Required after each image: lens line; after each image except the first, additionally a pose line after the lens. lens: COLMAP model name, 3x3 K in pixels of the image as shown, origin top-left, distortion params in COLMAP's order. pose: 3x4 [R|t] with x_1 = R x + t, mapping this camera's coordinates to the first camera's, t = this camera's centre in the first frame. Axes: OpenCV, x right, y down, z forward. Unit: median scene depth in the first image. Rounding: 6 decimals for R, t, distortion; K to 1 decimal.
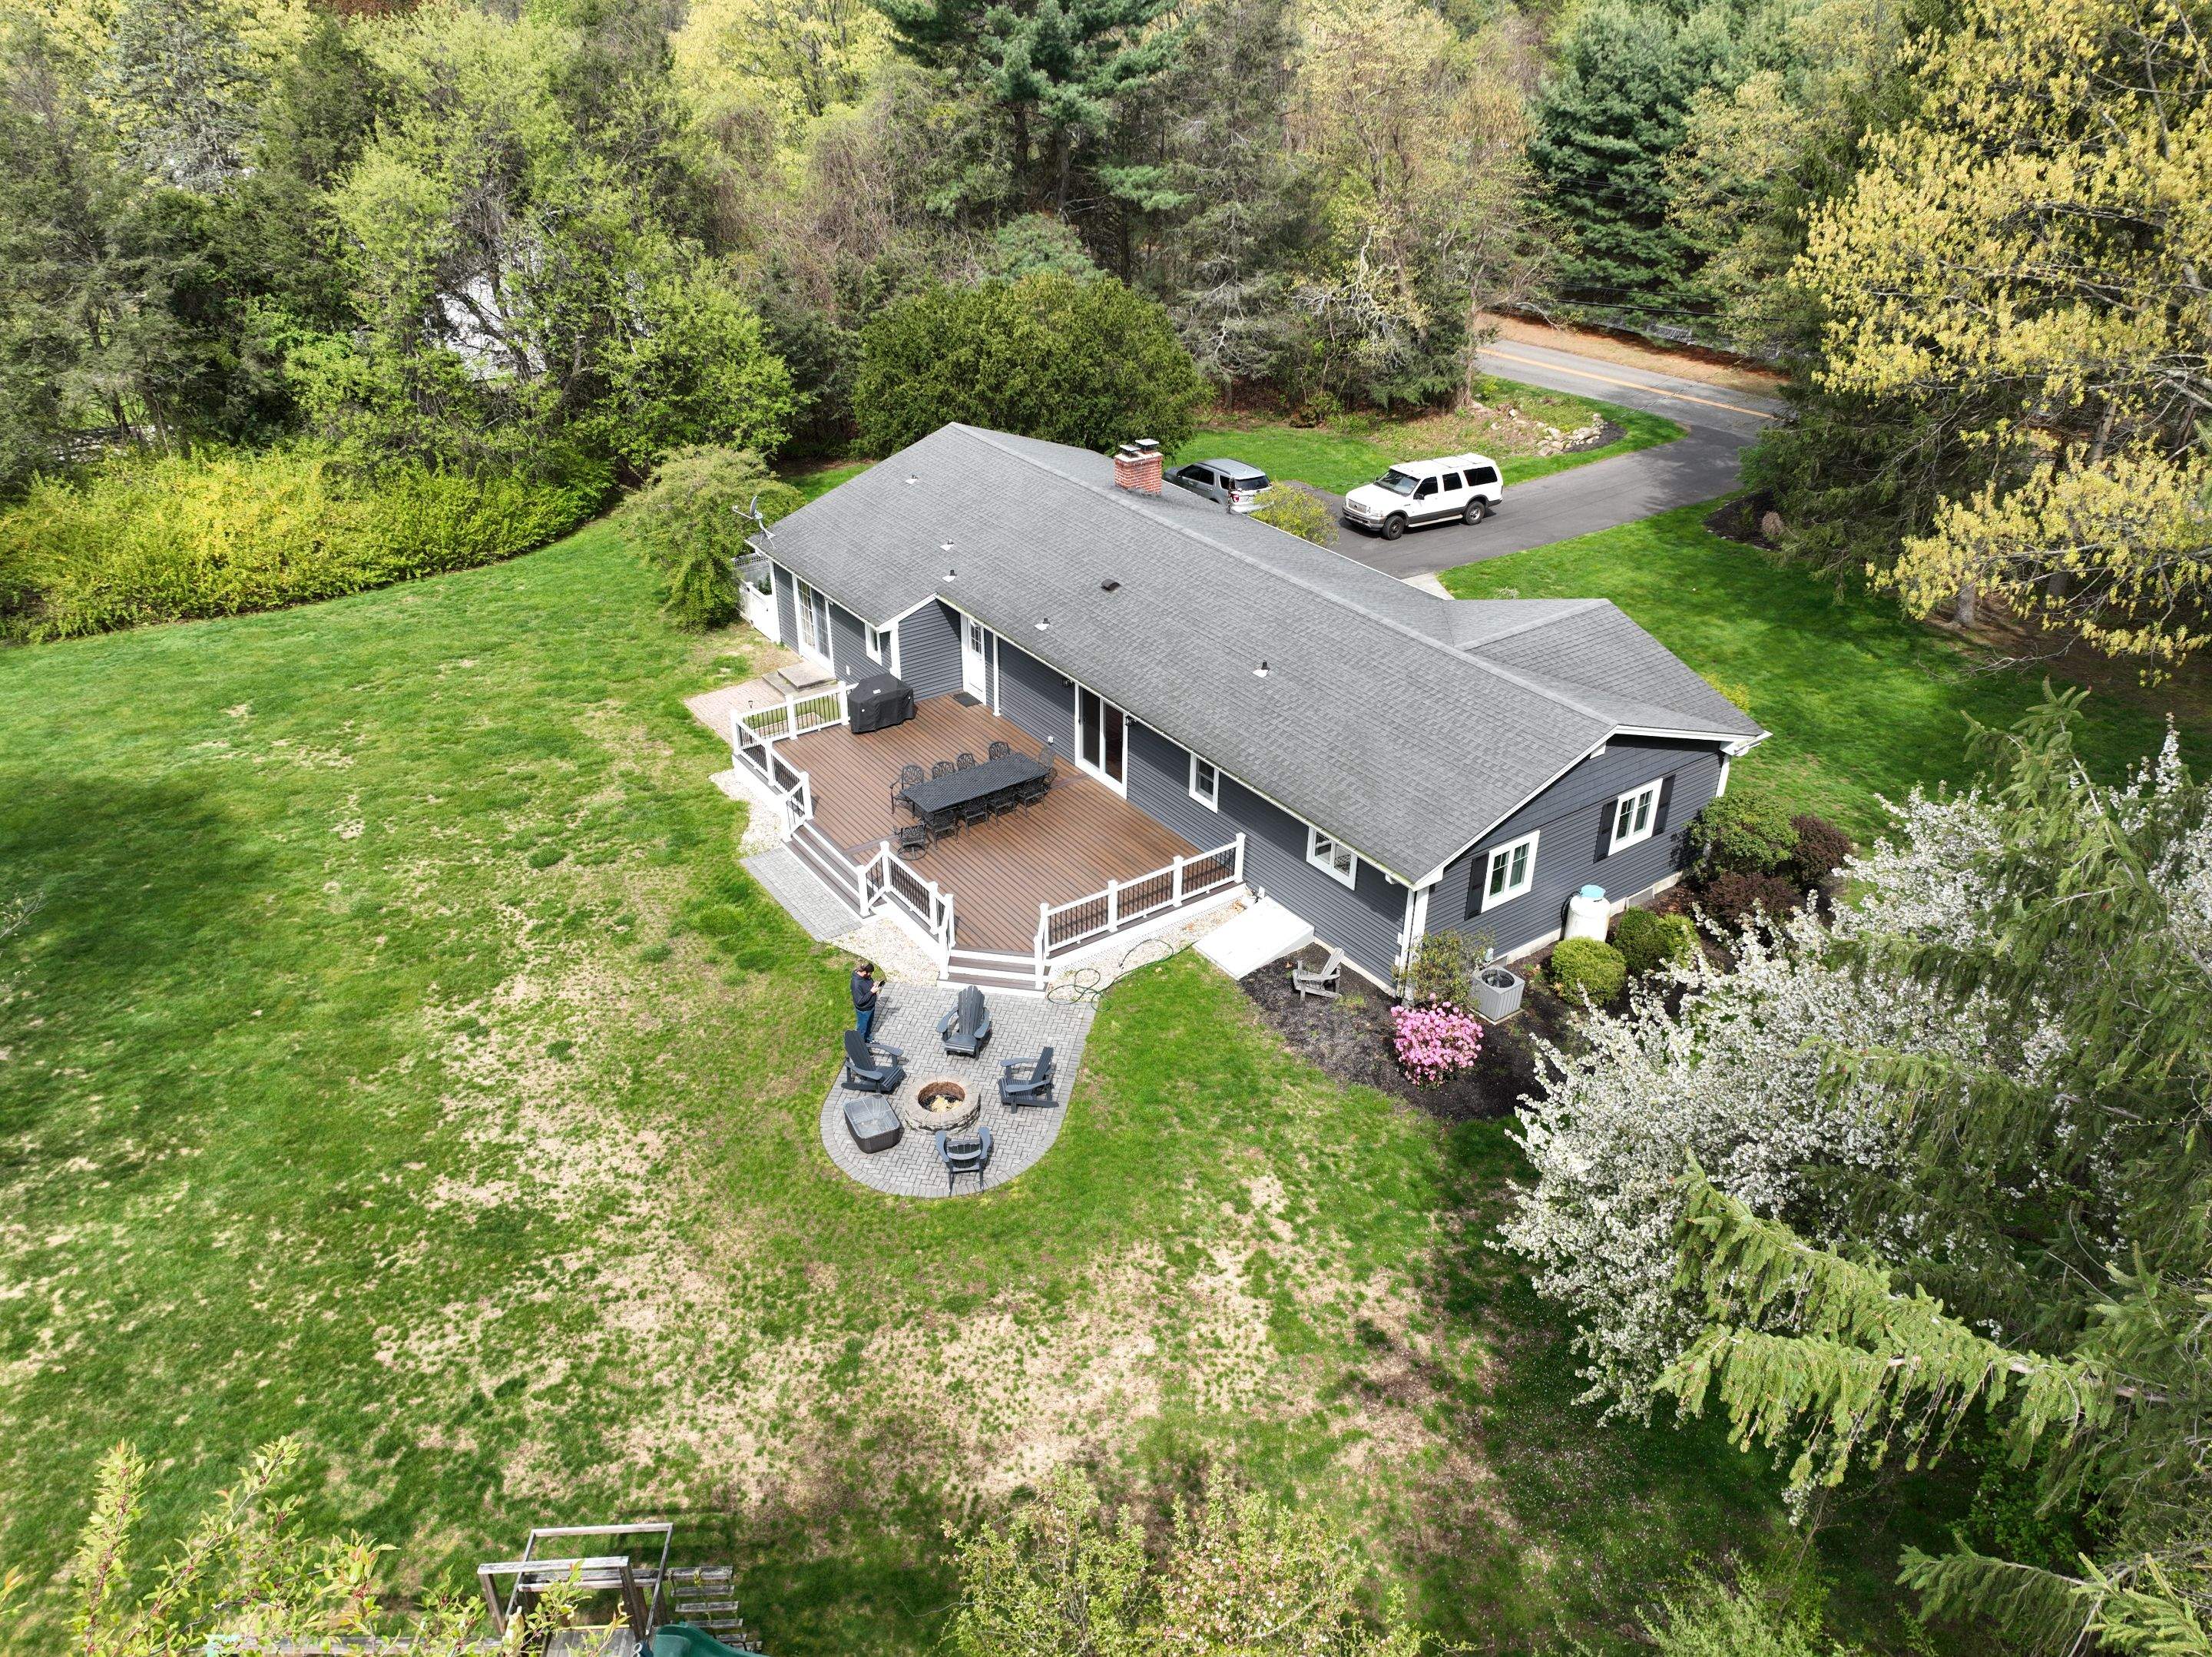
lens RADIAL K [[1574.5, 0, 1106.0], [0, 1574.5, 828.5], [0, 0, 1]] dist [-0.000358, 0.003178]
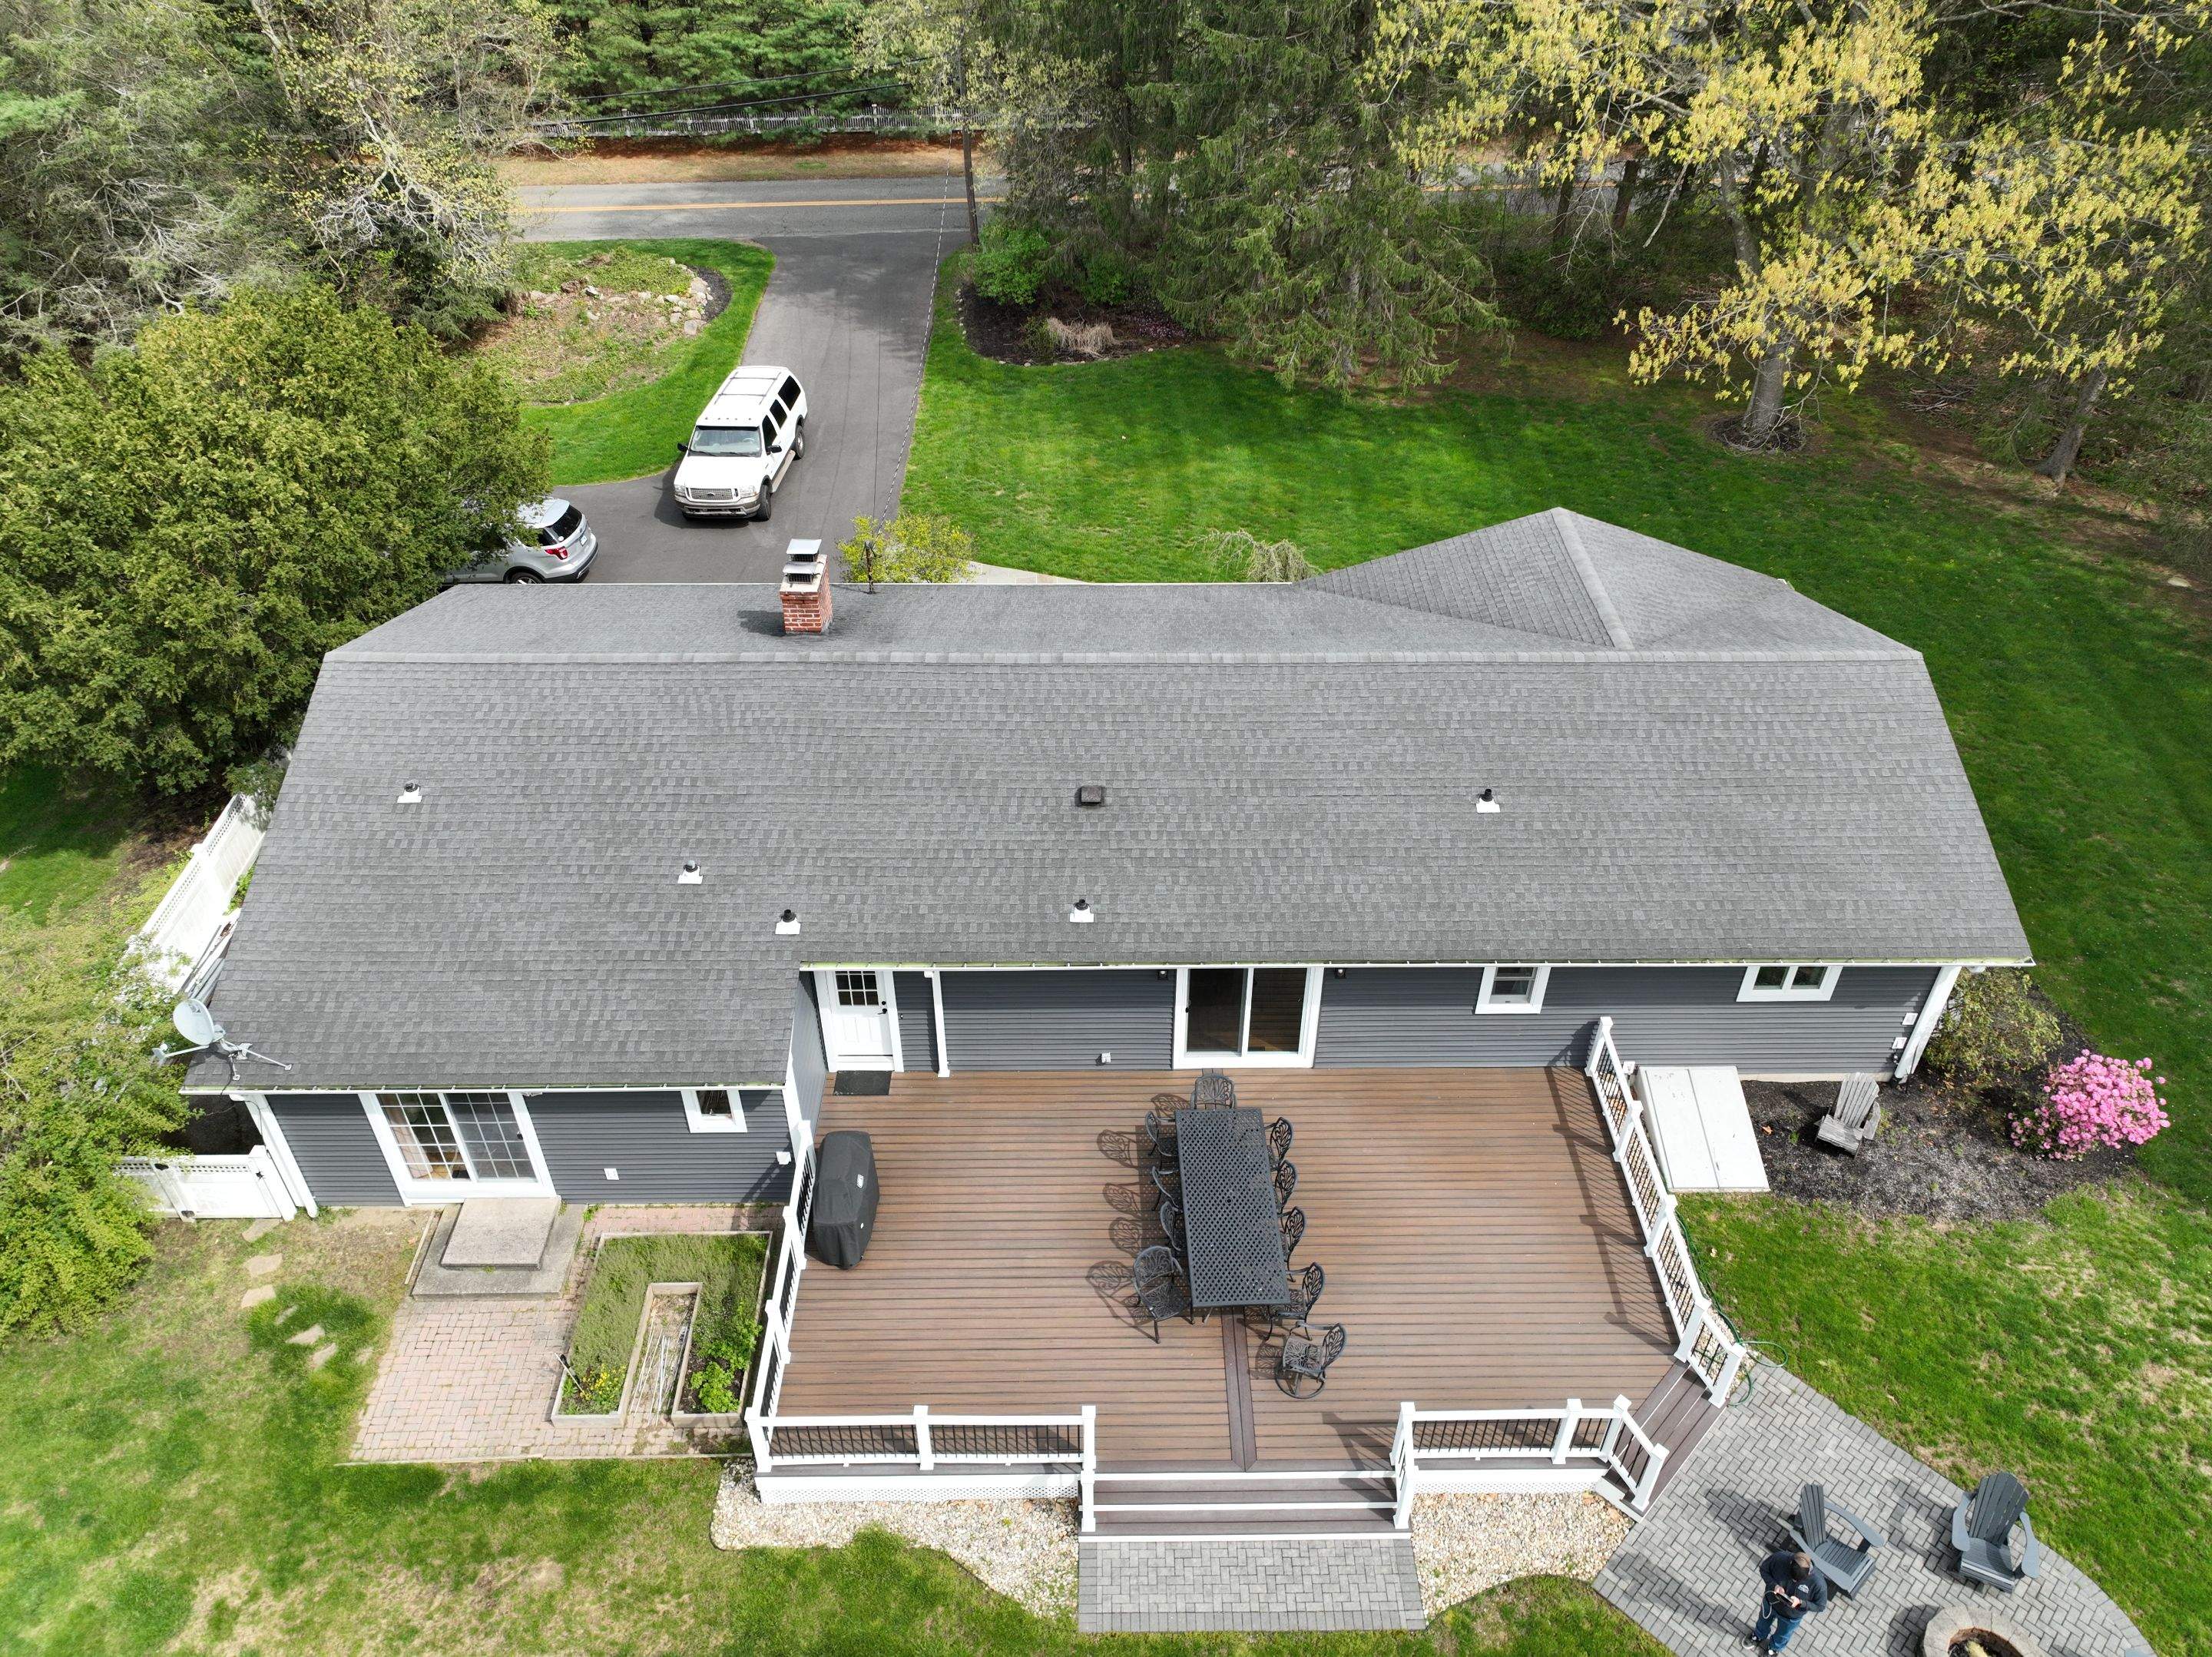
lens RADIAL K [[1574.5, 0, 1106.0], [0, 1574.5, 828.5], [0, 0, 1]] dist [-0.000358, 0.003178]
pose [[0.565066, -0.517332, 0.642703, -0.363964], [0.407744, 0.852317, 0.327567, -0.316588], [-0.717248, 0.076962, 0.692555, 0.533957]]
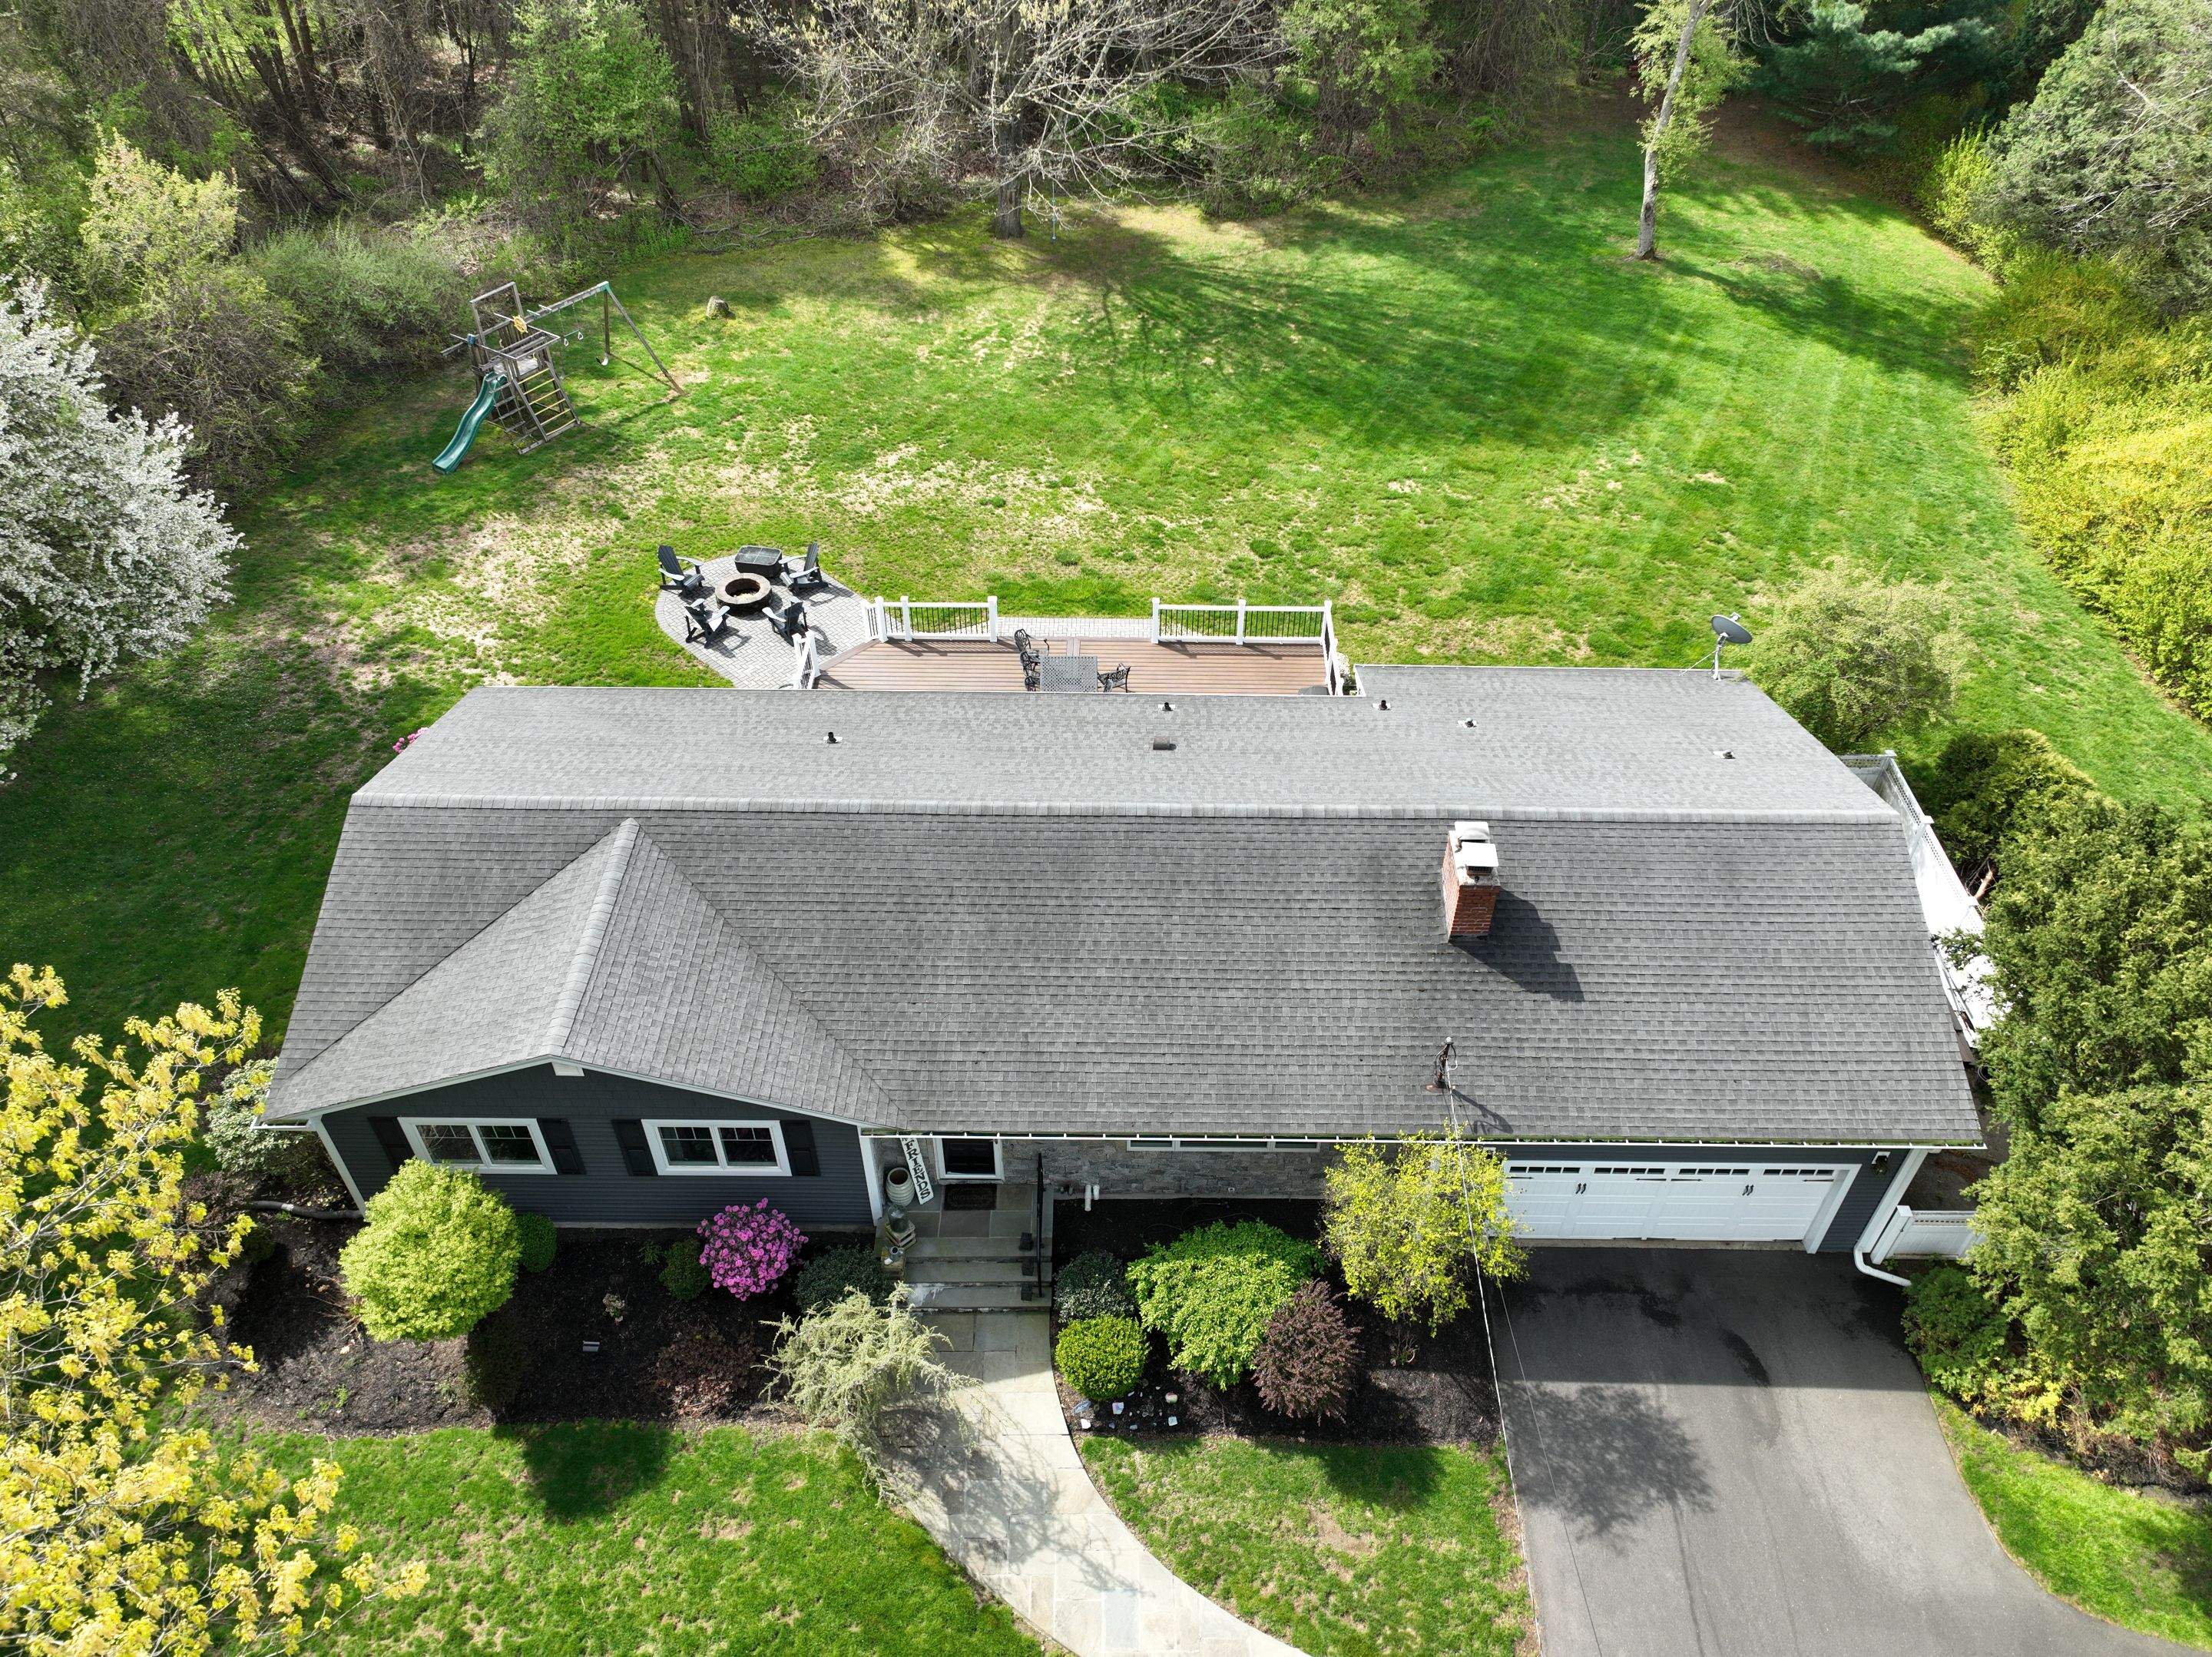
lens RADIAL K [[1574.5, 0, 1106.0], [0, 1574.5, 828.5], [0, 0, 1]] dist [-0.000358, 0.003178]
pose [[-0.591235, 0.534999, -0.603504, 0.445233], [-0.412860, 0.442044, 0.796332, -0.659945], [0.692812, 0.719982, -0.040472, 0.980146]]
